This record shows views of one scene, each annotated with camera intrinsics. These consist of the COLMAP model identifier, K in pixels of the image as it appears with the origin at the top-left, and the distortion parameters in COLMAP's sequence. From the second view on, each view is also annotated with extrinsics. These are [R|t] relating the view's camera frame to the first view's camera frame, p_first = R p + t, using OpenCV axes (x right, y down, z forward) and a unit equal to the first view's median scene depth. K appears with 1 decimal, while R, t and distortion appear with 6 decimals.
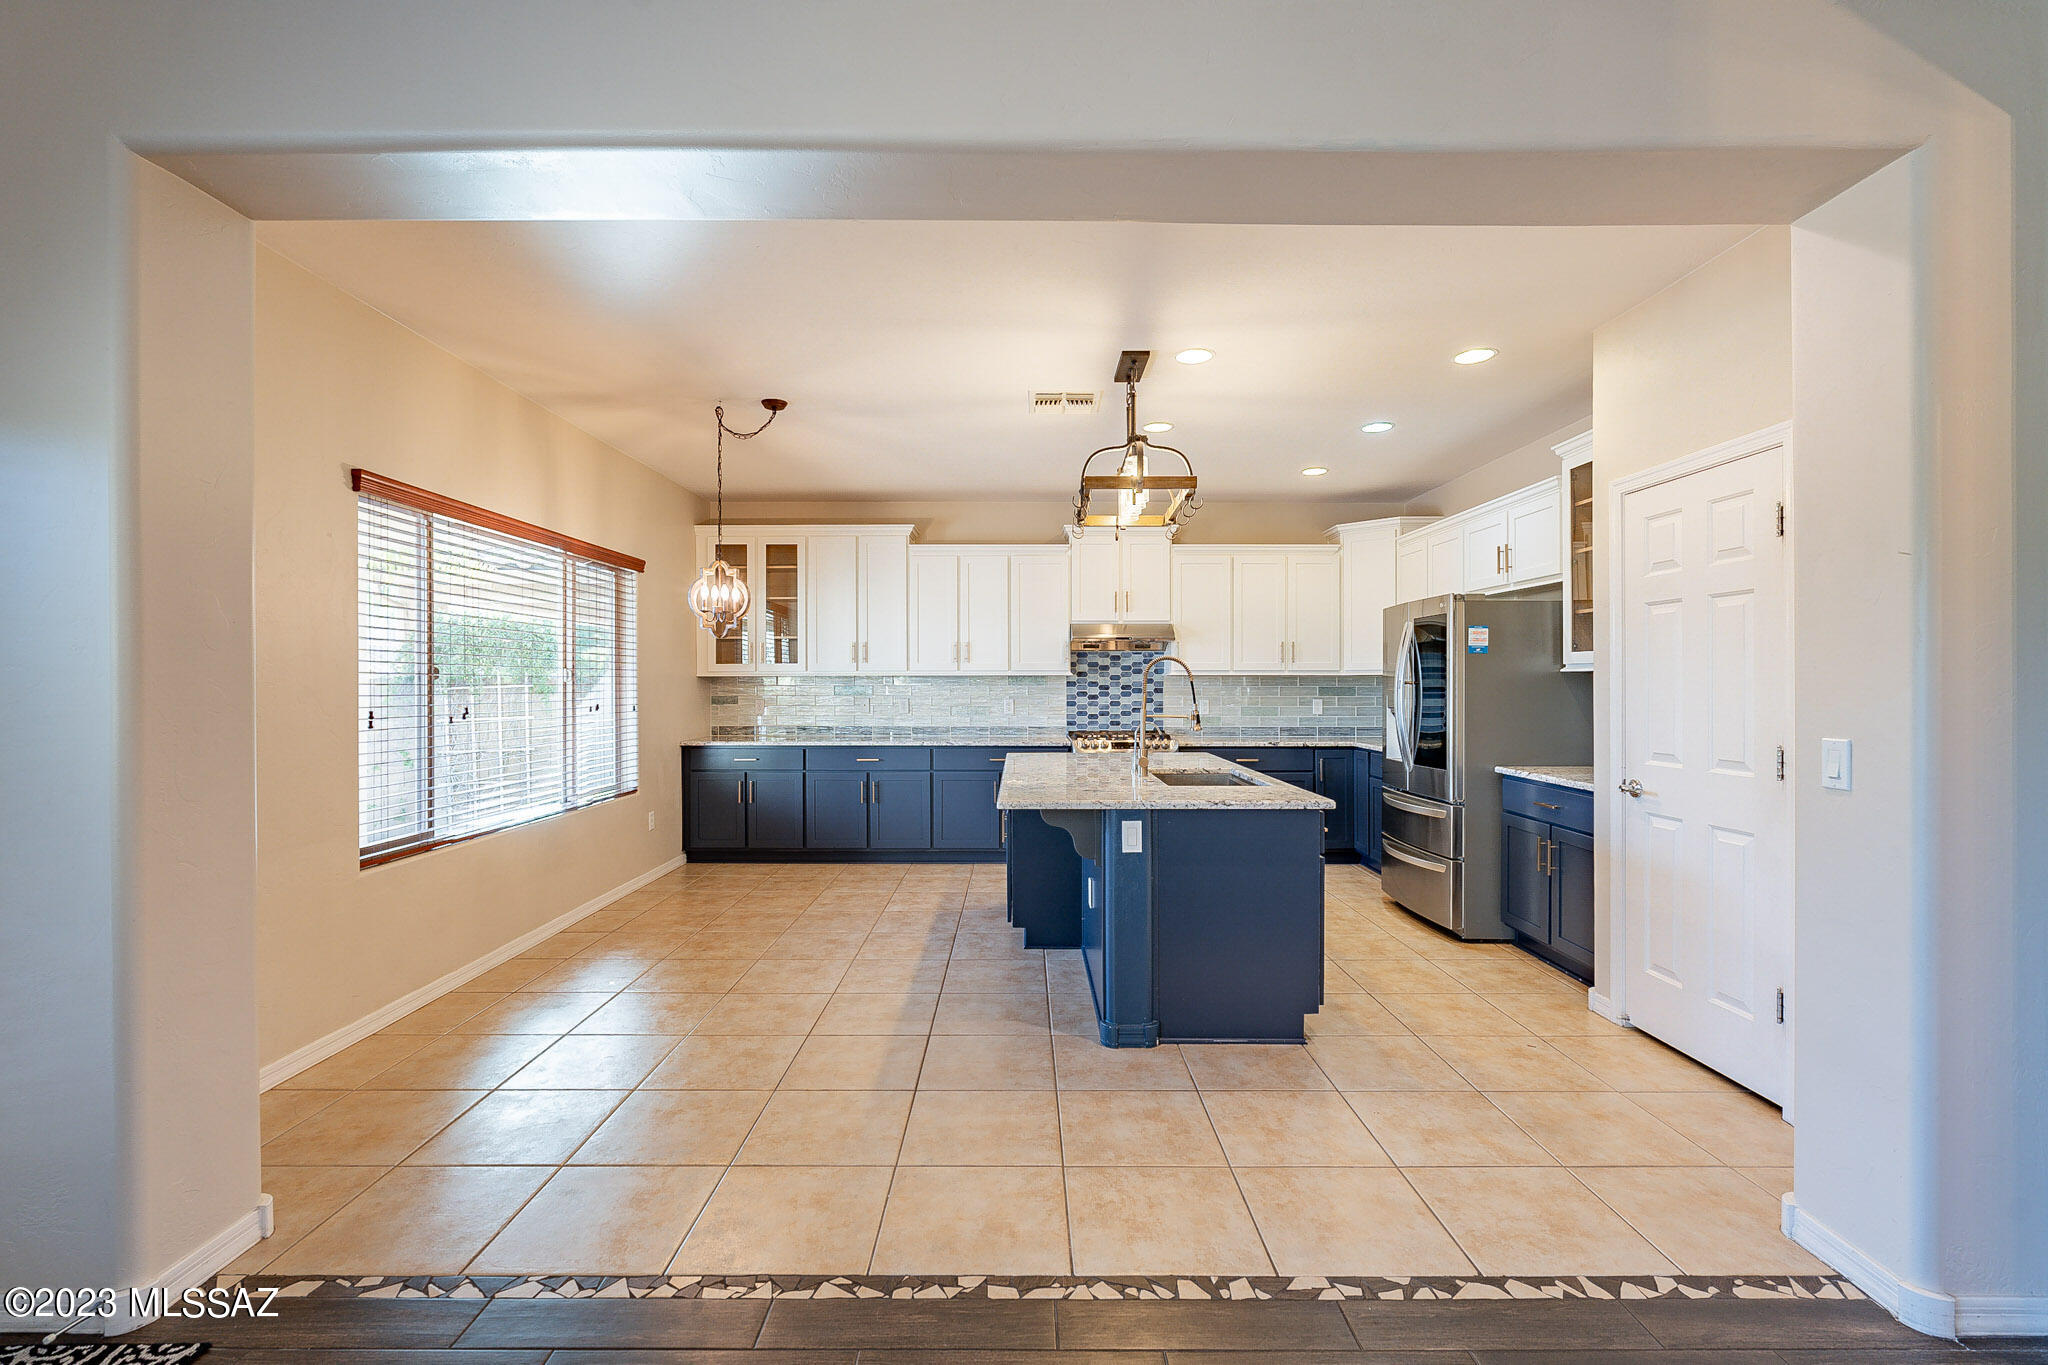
lens RADIAL K [[896.4, 0, 1026.9], [0, 896.4, 682.1], [0, 0, 1]] dist [-0.001821, -0.000074]
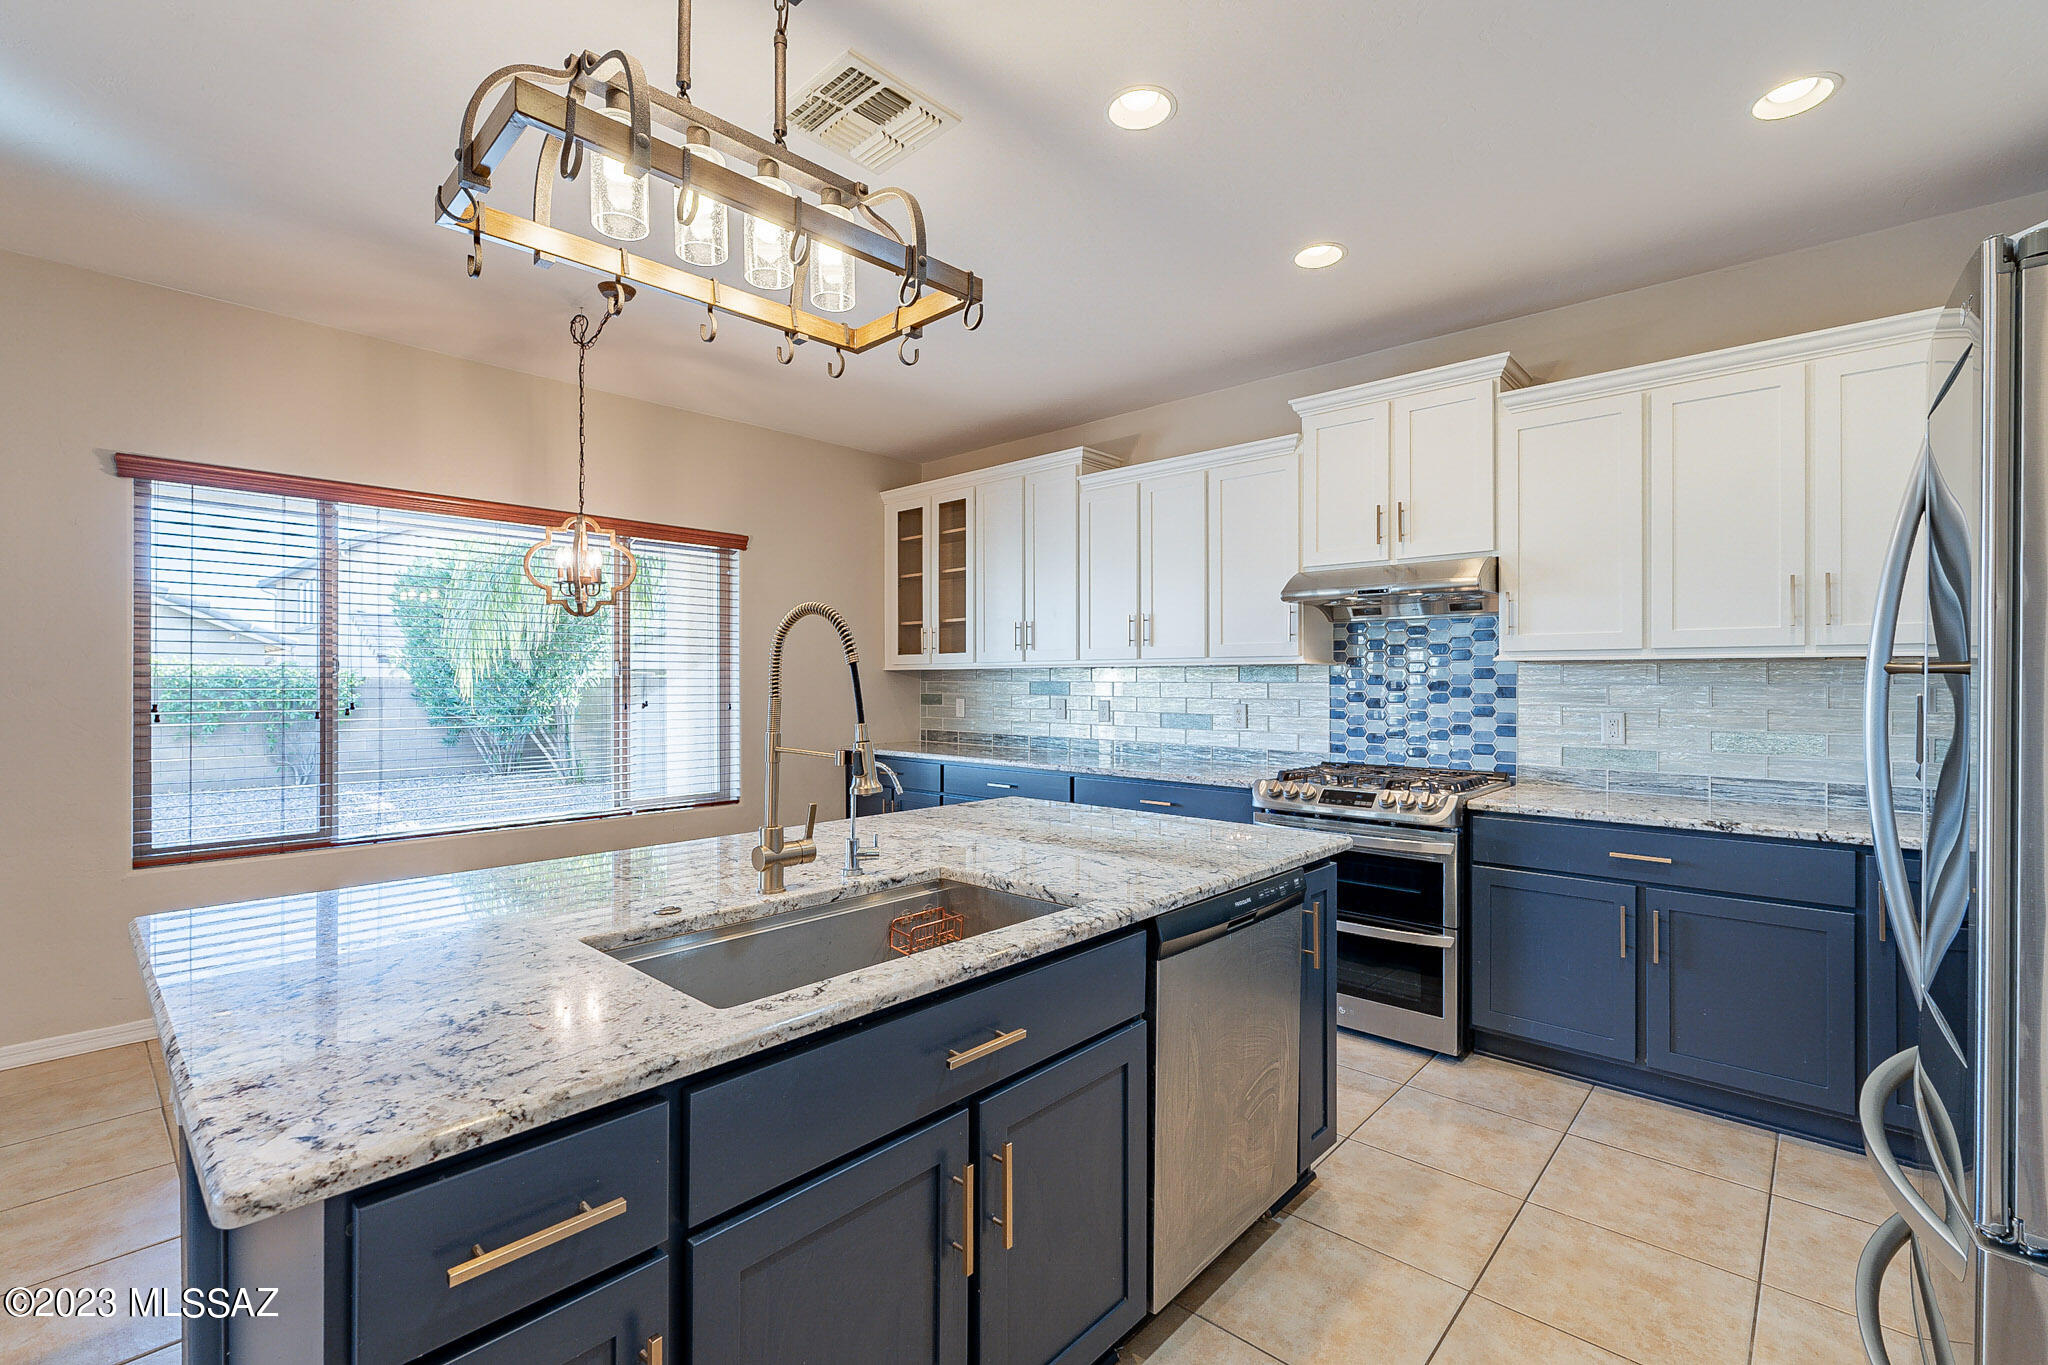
lens RADIAL K [[901.0, 0, 1016.2], [0, 901.0, 681.0], [0, 0, 1]] dist [-0.002988, -0.000386]
pose [[0.734293, 0.001398, -0.678831, 0.313815], [-0.001039, 0.999999, 0.000935, 0.002874], [0.678832, 0.000018, 0.734294, 0.478961]]
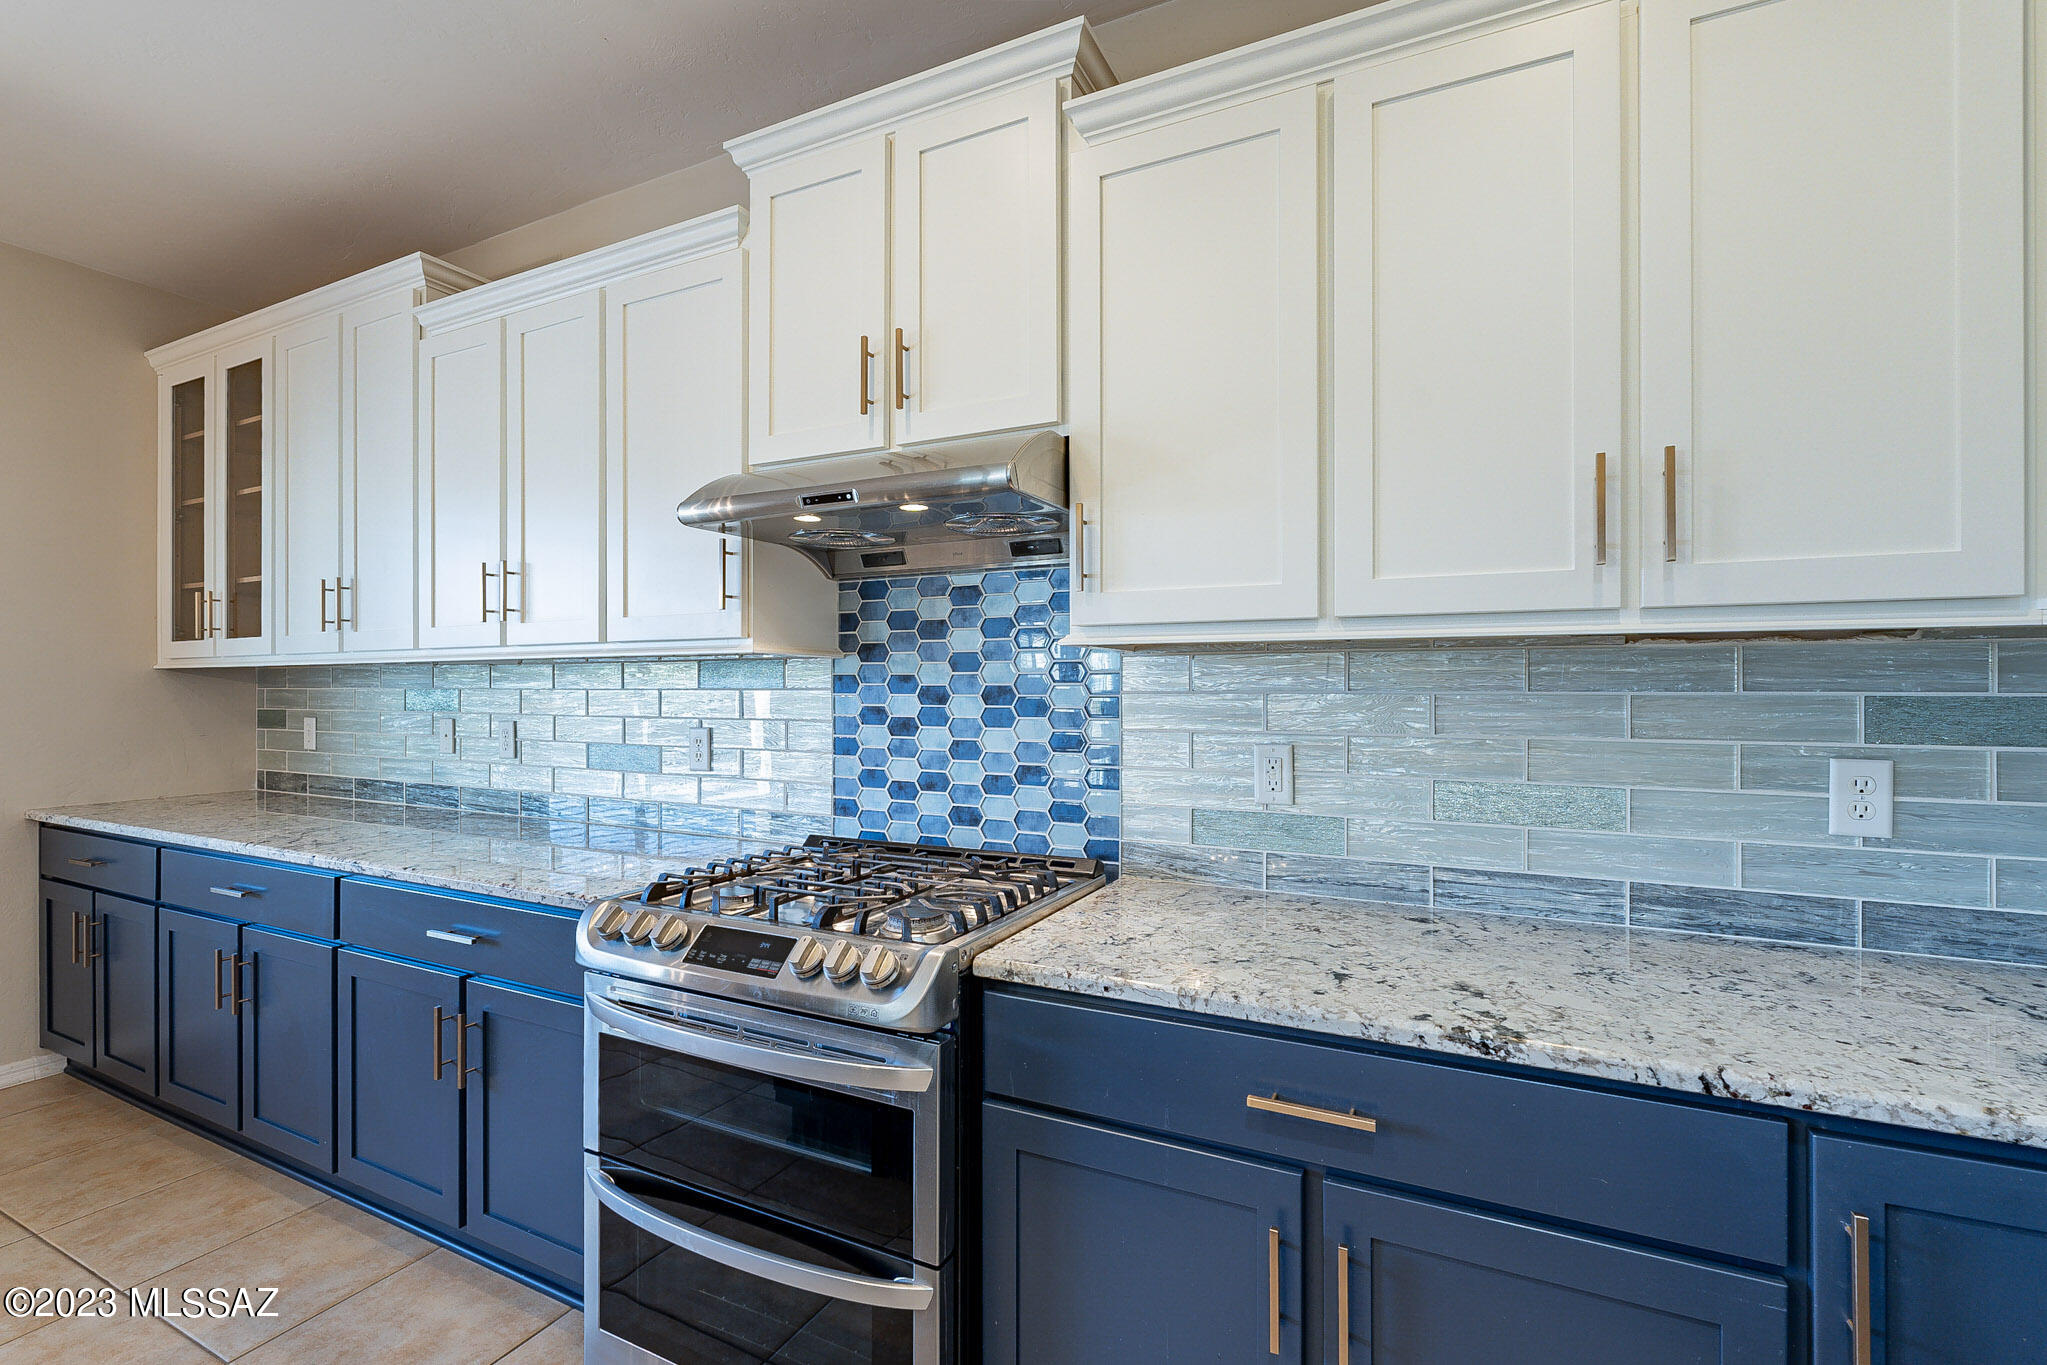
lens RADIAL K [[917.5, 0, 1022.8], [0, 917.5, 687.9], [0, 0, 1]] dist [-0.004615, -0.000588]
pose [[0.894248, 0.000433, -0.447571, 0.272026], [-0.000114, 1.000000, 0.000739, 0.003605], [0.447571, -0.000609, 0.894248, 0.804571]]
